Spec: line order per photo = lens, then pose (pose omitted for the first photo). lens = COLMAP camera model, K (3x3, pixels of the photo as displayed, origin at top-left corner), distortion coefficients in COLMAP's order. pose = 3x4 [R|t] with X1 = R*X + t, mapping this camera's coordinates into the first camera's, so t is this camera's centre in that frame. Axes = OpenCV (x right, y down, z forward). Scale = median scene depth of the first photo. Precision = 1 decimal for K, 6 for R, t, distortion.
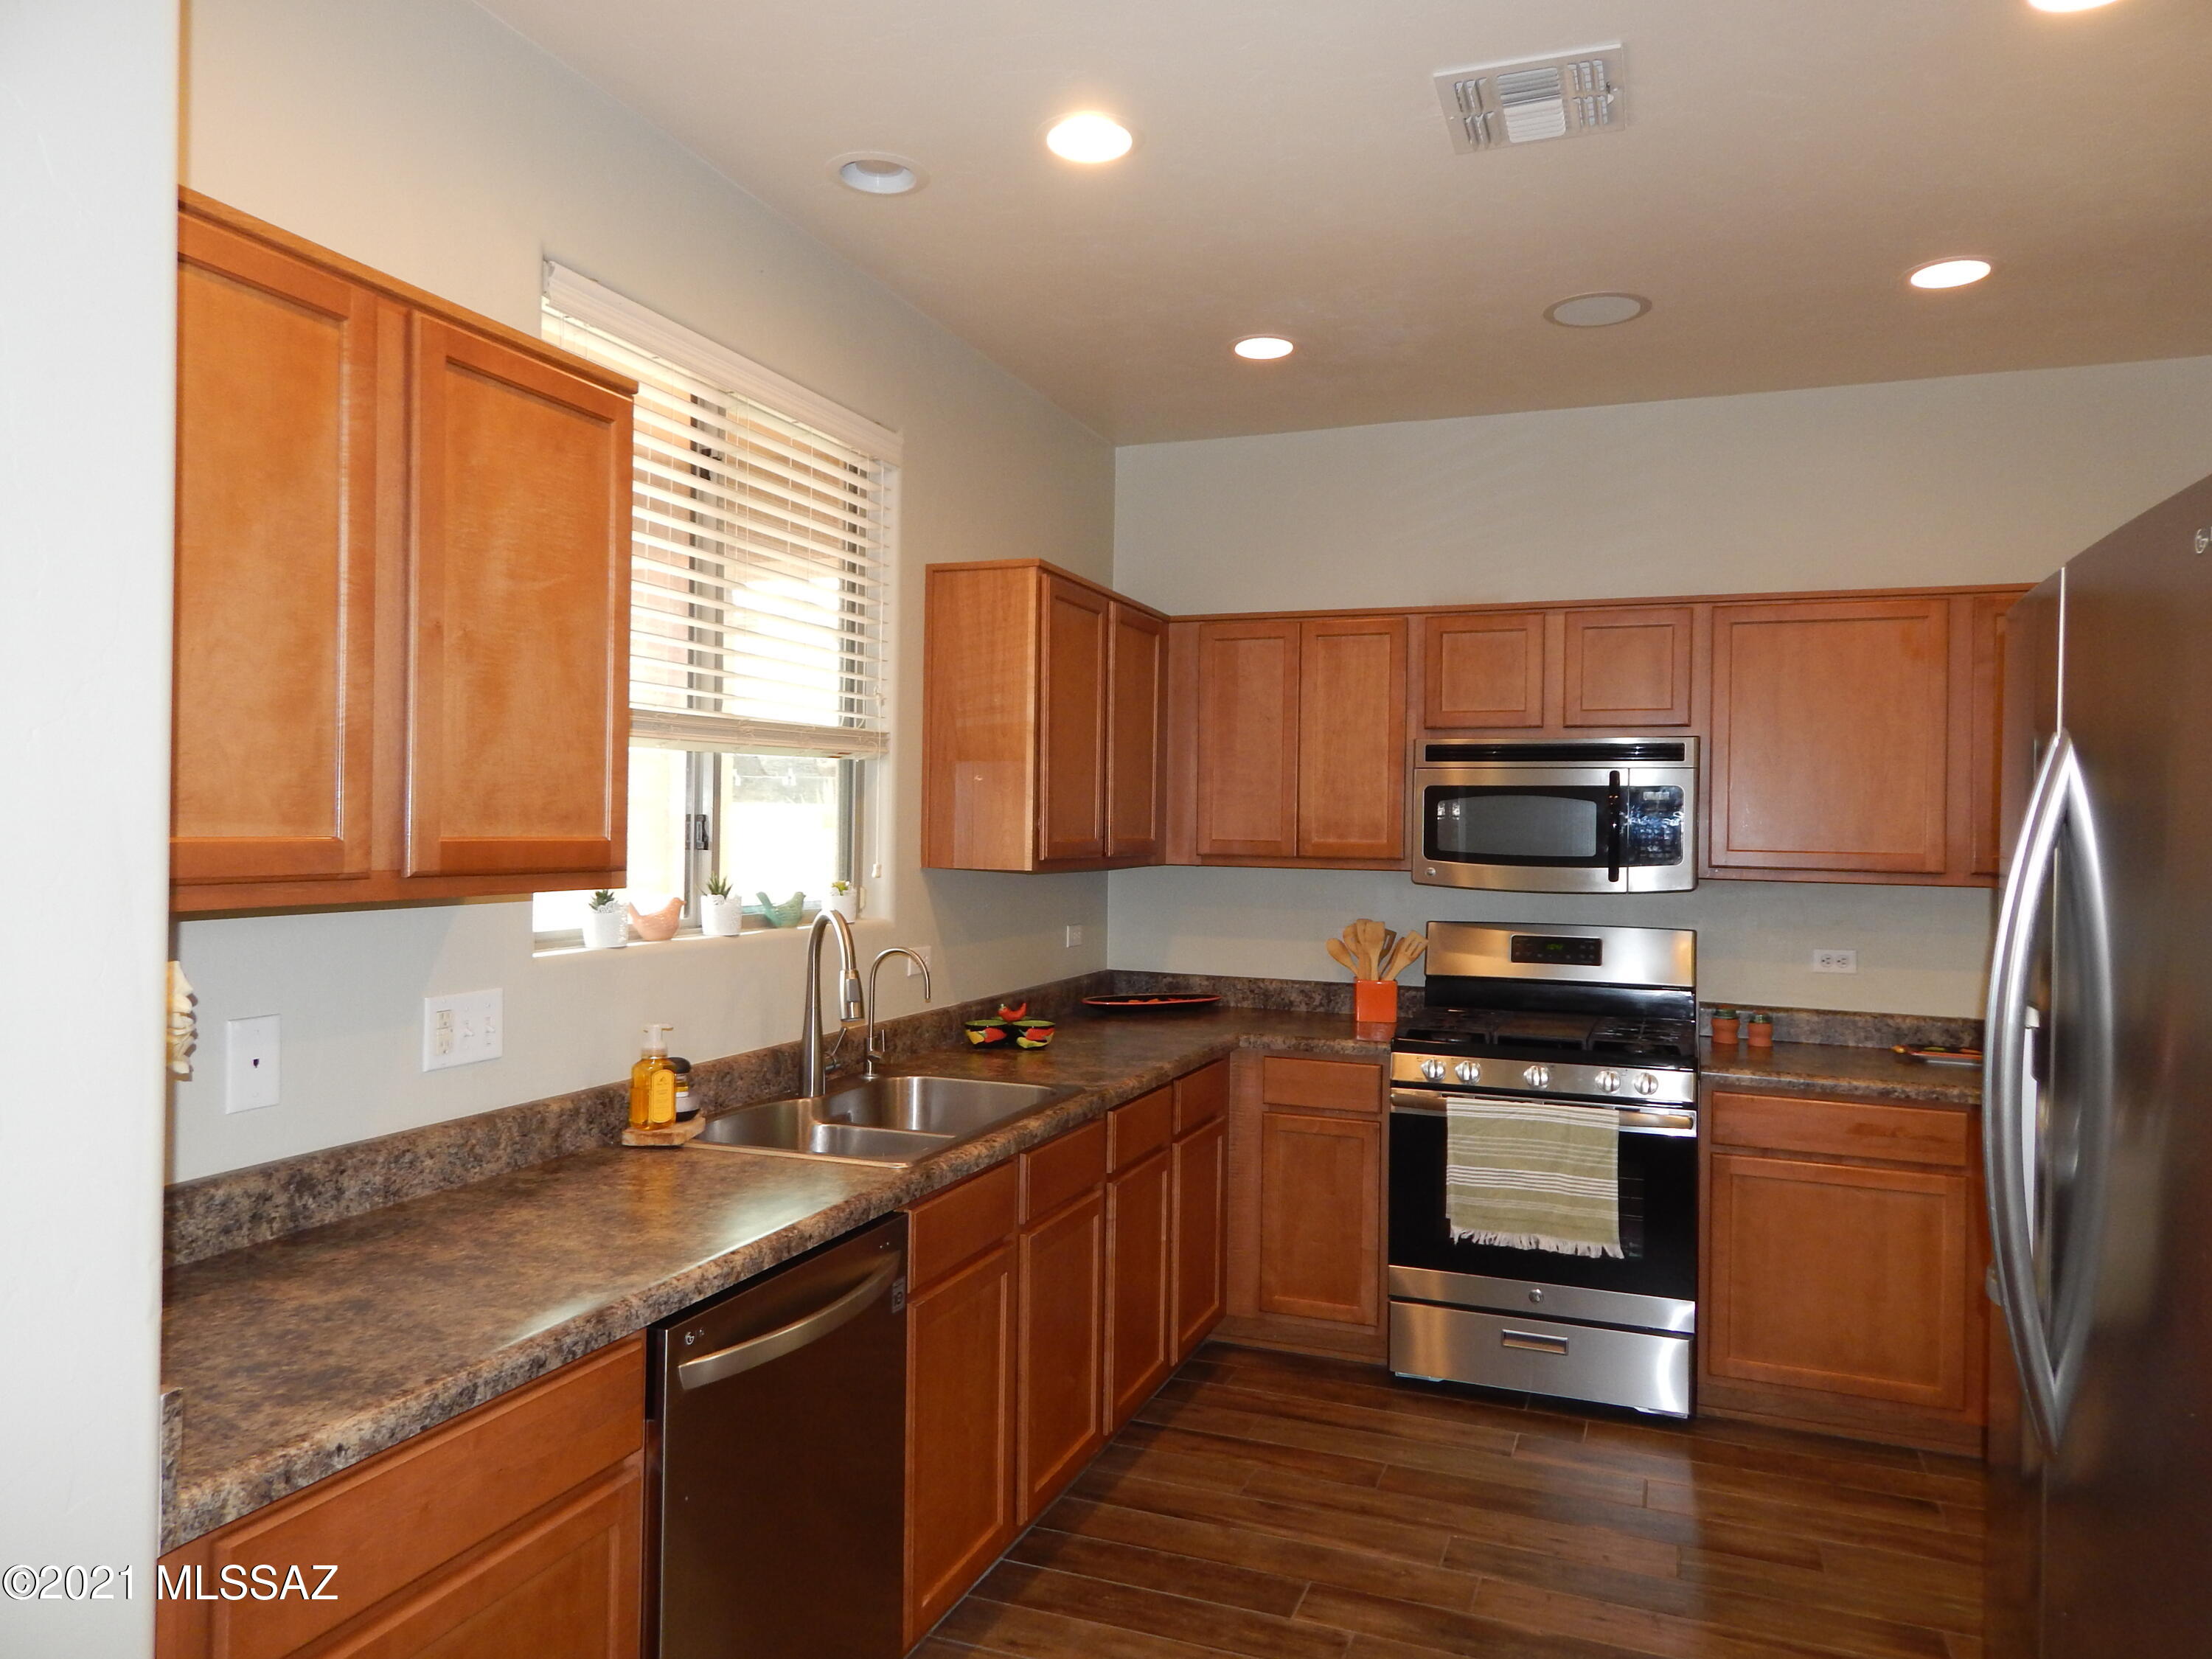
lens RADIAL K [[1474.3, 0, 1097.9], [0, 1474.3, 826.8], [0, 0, 1]] dist [0.017603, -0.009500]
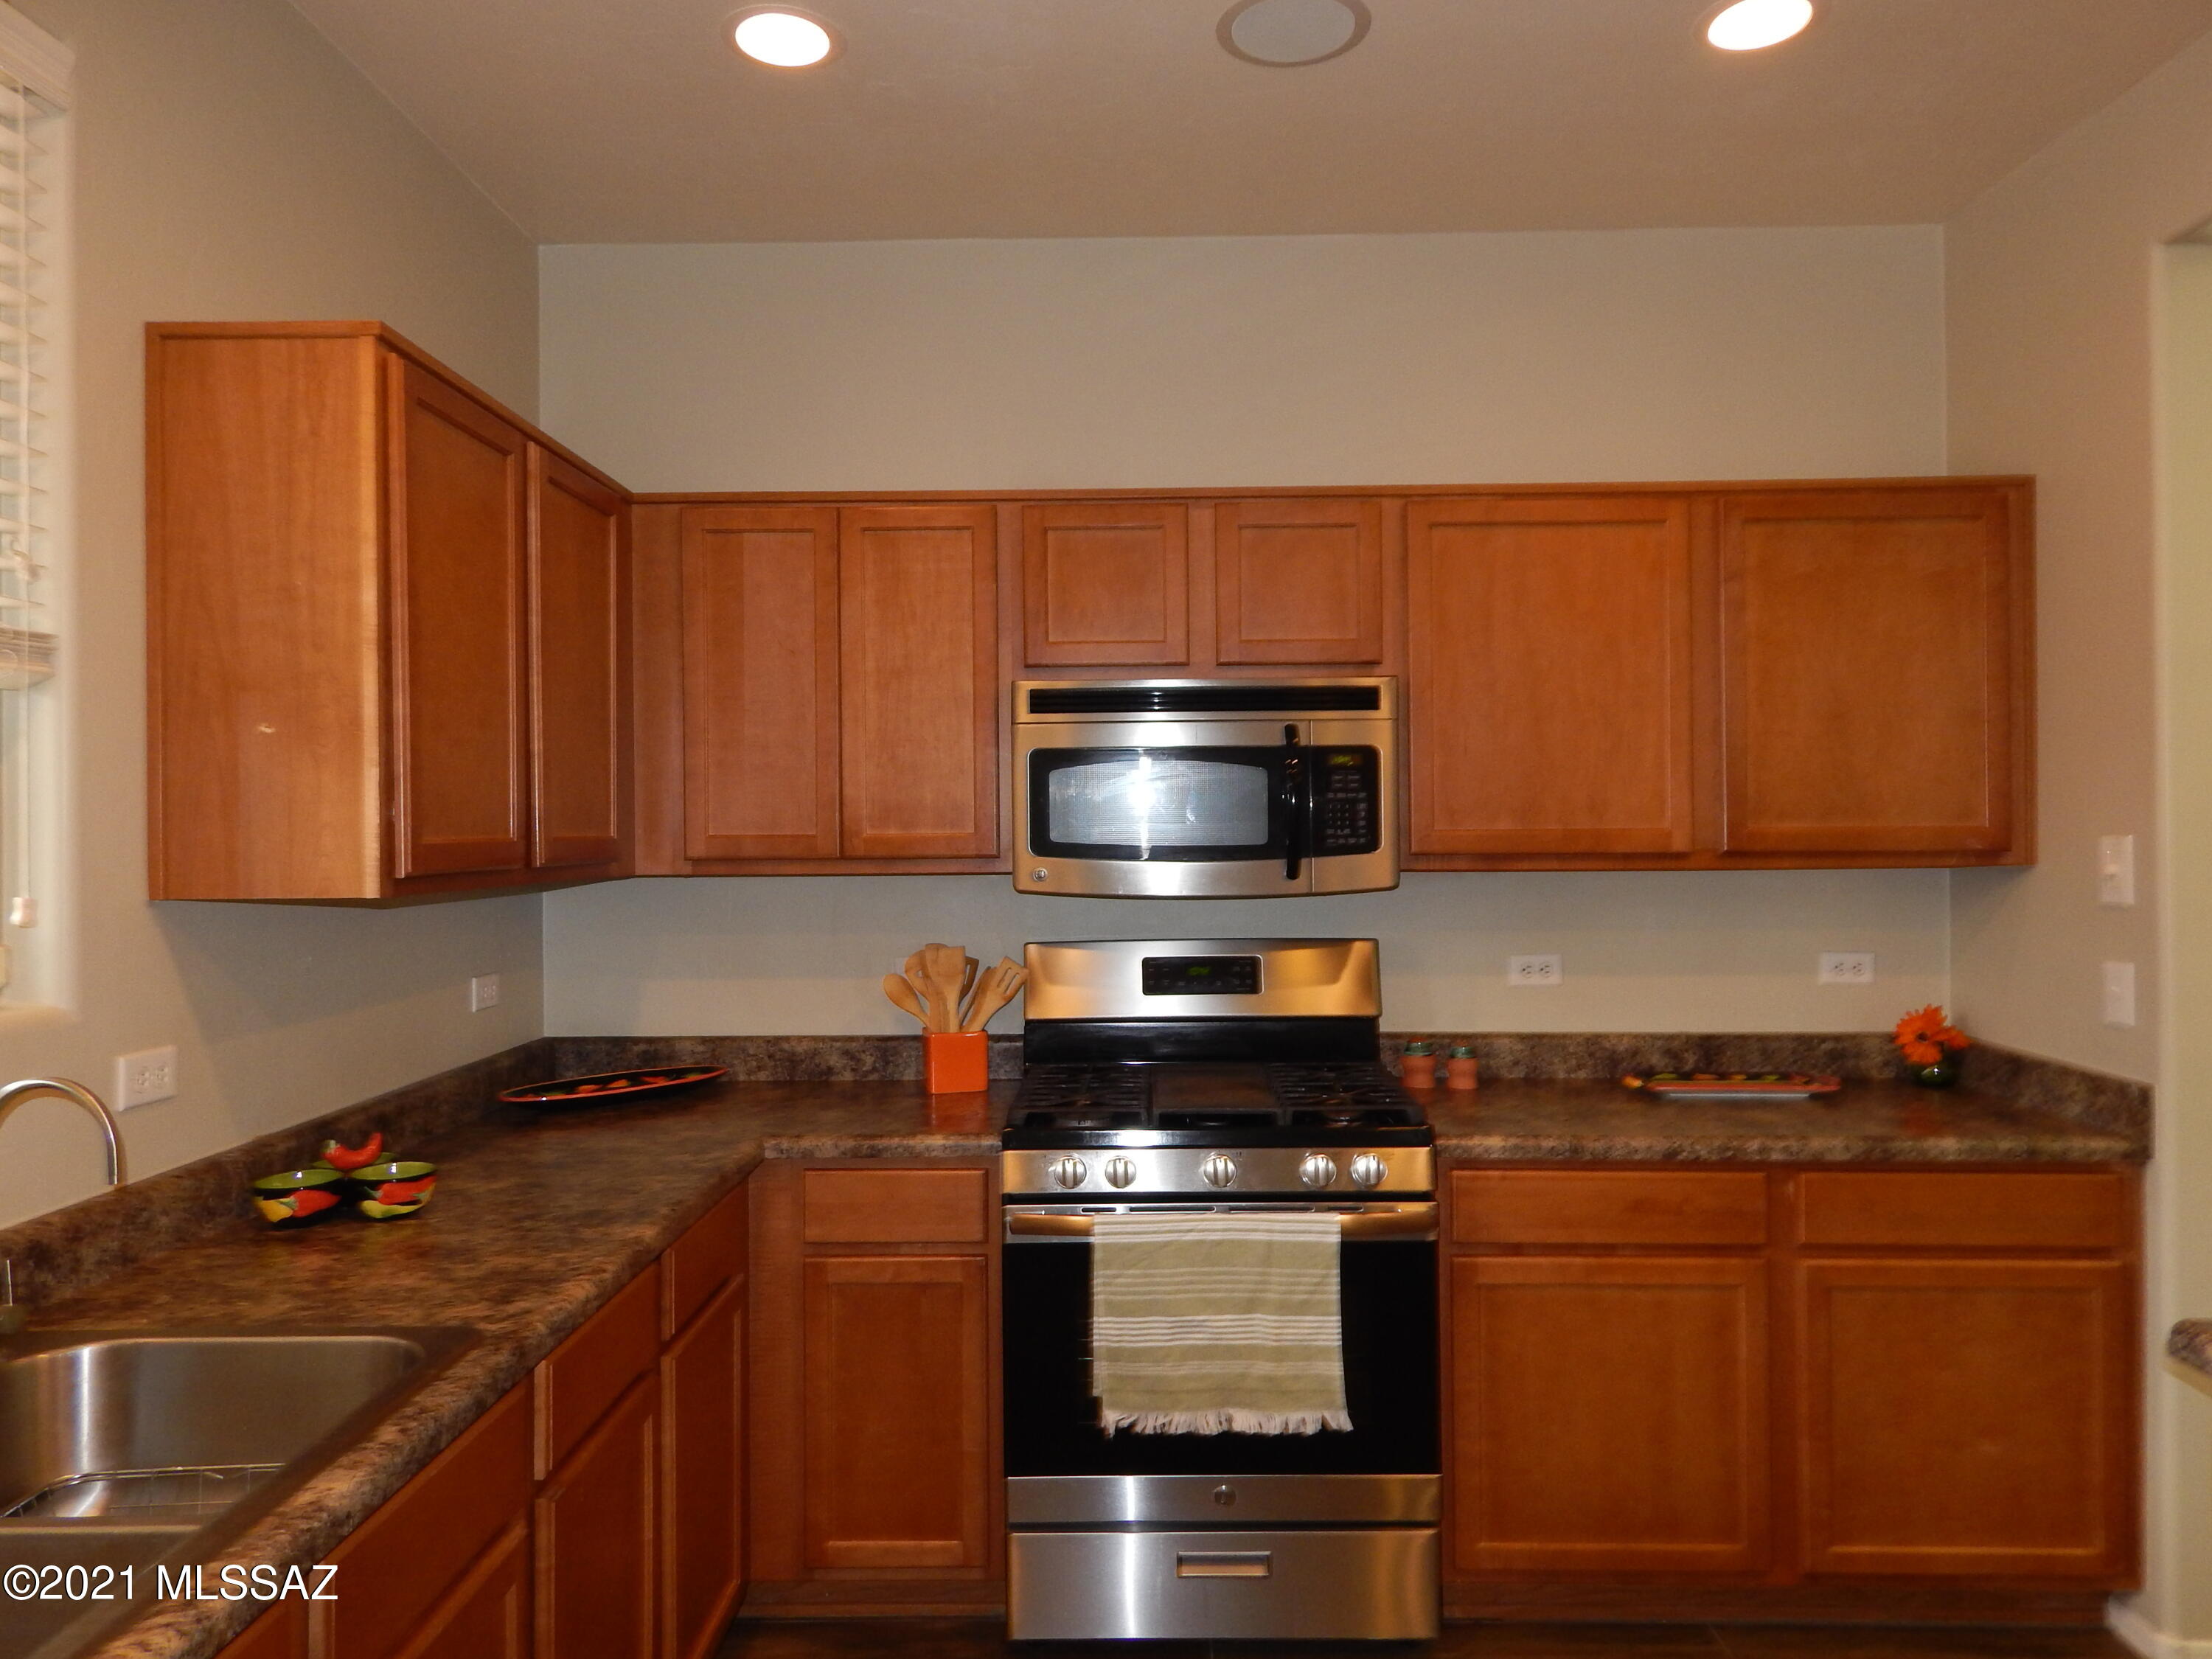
lens RADIAL K [[1474.3, 0, 1104.7], [0, 1474.3, 821.6], [0, 0, 1]] dist [0.017603, -0.009500]
pose [[0.935958, -0.021444, 0.351459, 0.013453], [0.022336, 0.999749, 0.001516, 0.006412], [-0.351403, 0.006432, 0.936202, 0.372551]]
